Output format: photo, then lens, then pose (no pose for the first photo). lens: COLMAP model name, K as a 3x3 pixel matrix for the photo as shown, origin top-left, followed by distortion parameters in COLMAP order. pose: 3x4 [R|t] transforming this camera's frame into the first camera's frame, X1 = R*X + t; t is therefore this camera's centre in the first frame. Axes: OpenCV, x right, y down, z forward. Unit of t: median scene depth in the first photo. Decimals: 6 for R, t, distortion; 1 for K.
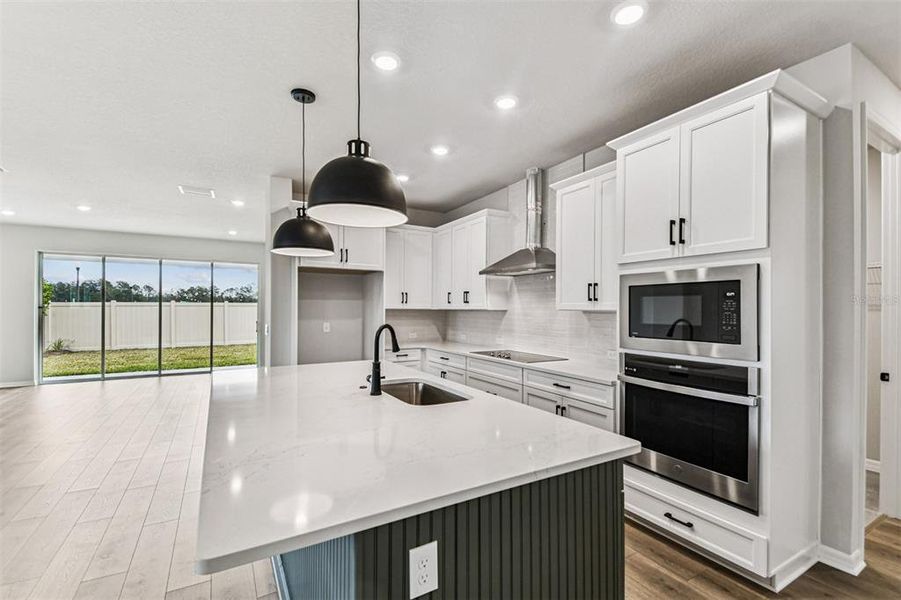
lens RADIAL K [[395.0, 0, 441.2], [0, 395.0, 308.5], [0, 0, 1]] dist [0.020126, -0.006400]
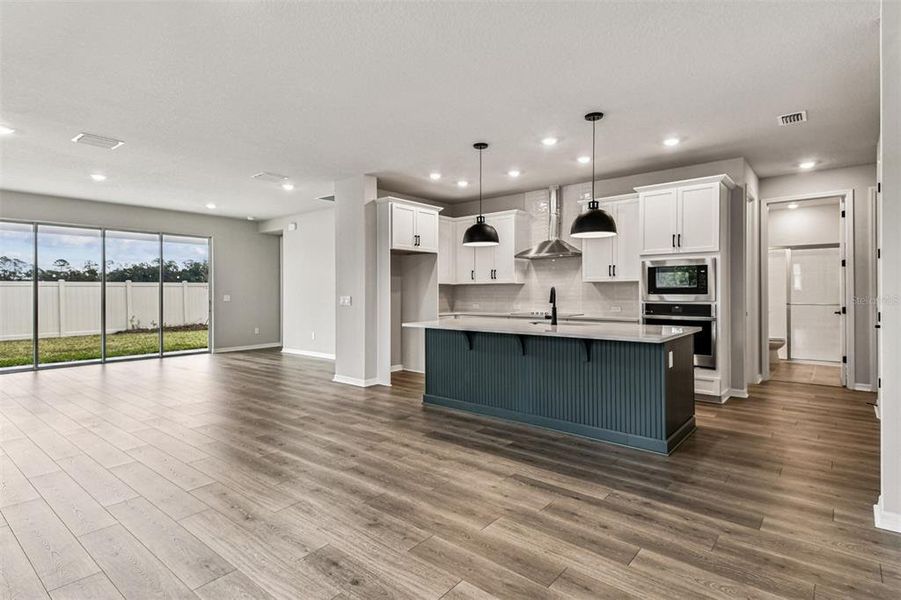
lens RADIAL K [[464.5, 0, 434.0], [0, 464.5, 291.7], [0, 0, 1]] dist [0.032107, -0.004059]
pose [[0.937553, -0.012313, 0.347625, -0.748760], [0.011022, 0.999923, 0.005691, 0.020962], [-0.347668, -0.001504, 0.937616, -0.432011]]
